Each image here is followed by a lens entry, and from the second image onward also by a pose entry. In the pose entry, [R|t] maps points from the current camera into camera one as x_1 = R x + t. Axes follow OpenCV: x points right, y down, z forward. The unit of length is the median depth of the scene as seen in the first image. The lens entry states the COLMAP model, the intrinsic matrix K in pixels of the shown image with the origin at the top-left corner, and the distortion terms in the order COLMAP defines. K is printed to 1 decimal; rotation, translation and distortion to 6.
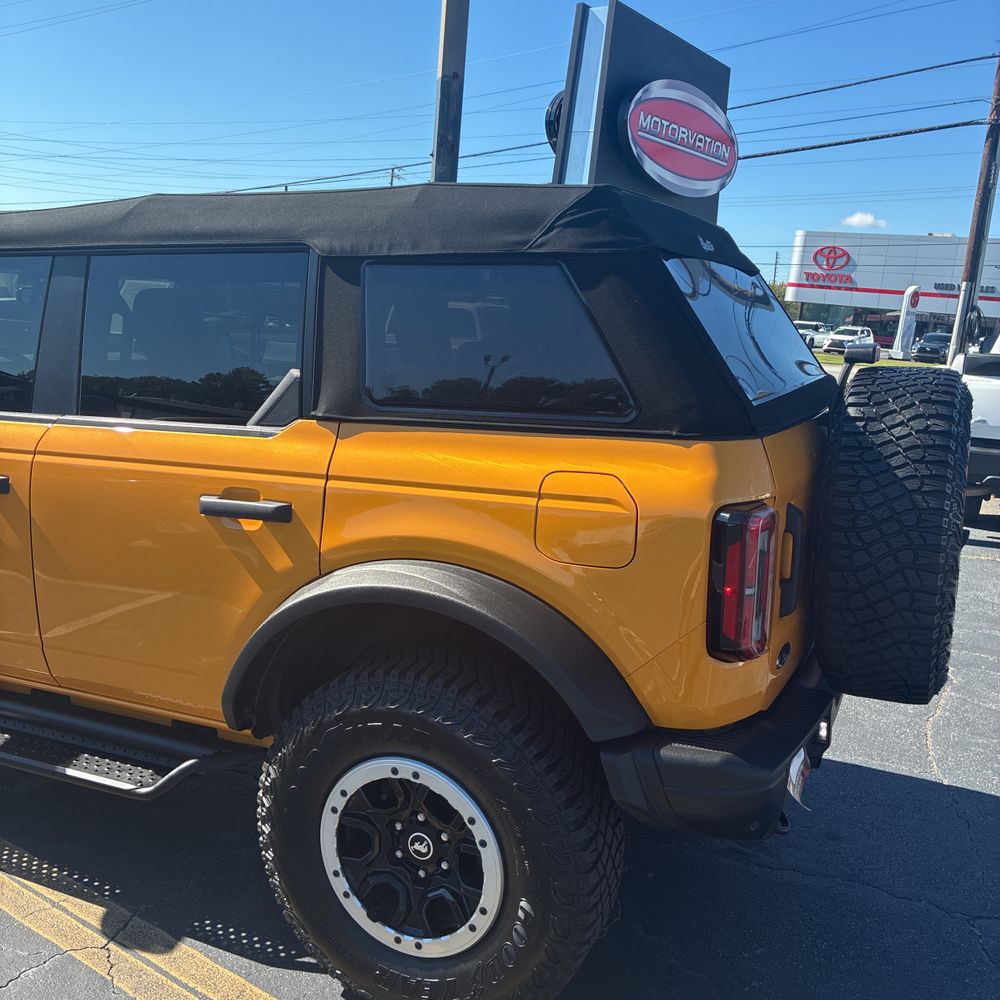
lens RADIAL K [[1015.0, 0, 492.9], [0, 1015.0, 504.2], [0, 0, 1]] dist [0.022692, 0.000000]
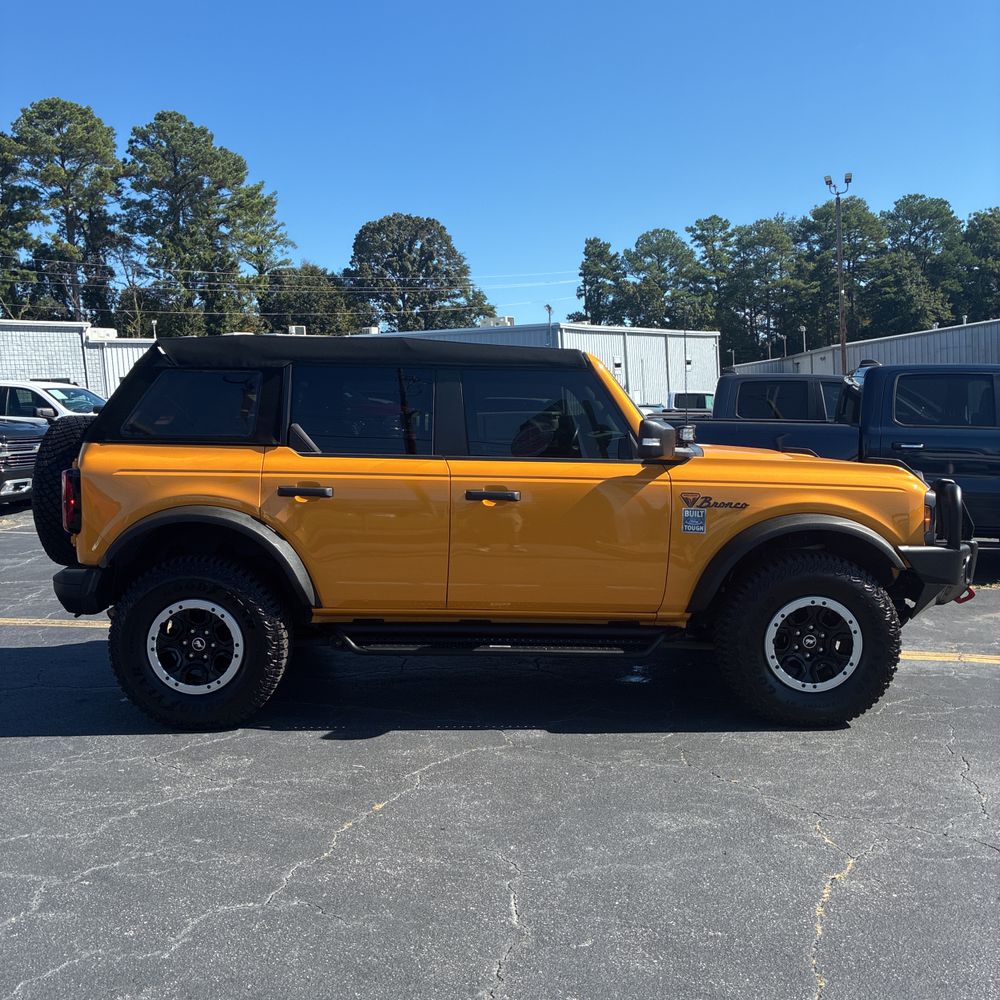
lens RADIAL K [[1015.0, 0, 494.2], [0, 1015.0, 492.4], [0, 0, 1]] dist [0.022692, 0.000000]
pose [[0.904208, 0.053463, 0.423733, -1.571725], [-0.025304, 0.997097, -0.071811, 0.195749], [-0.426343, 0.054210, 0.902936, -0.642115]]
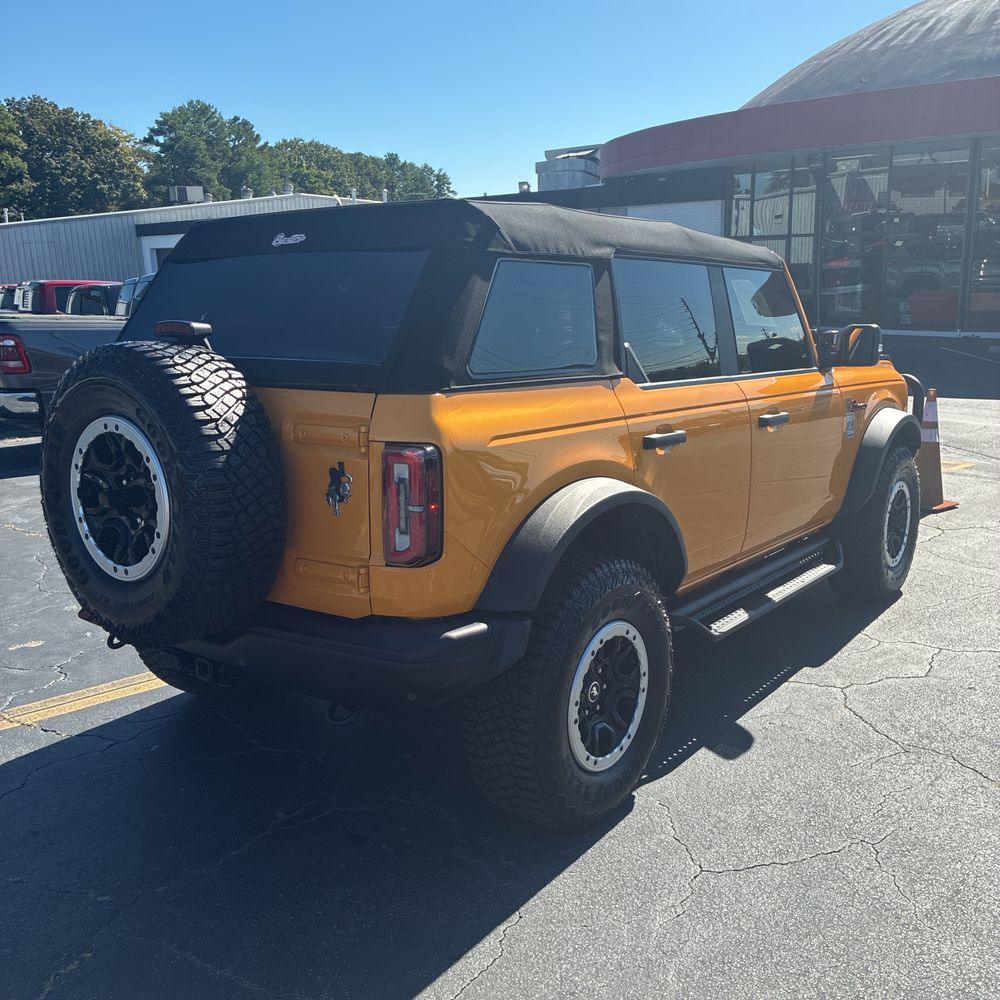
lens RADIAL K [[1015.0, 0, 501.1], [0, 1015.0, 482.8], [0, 0, 1]] dist [0.022692, 0.000000]
pose [[0.209223, -0.085410, 0.974131, -2.541912], [0.114873, 0.991428, 0.062254, -0.003064], [-0.971097, 0.098876, 0.217241, 1.336744]]
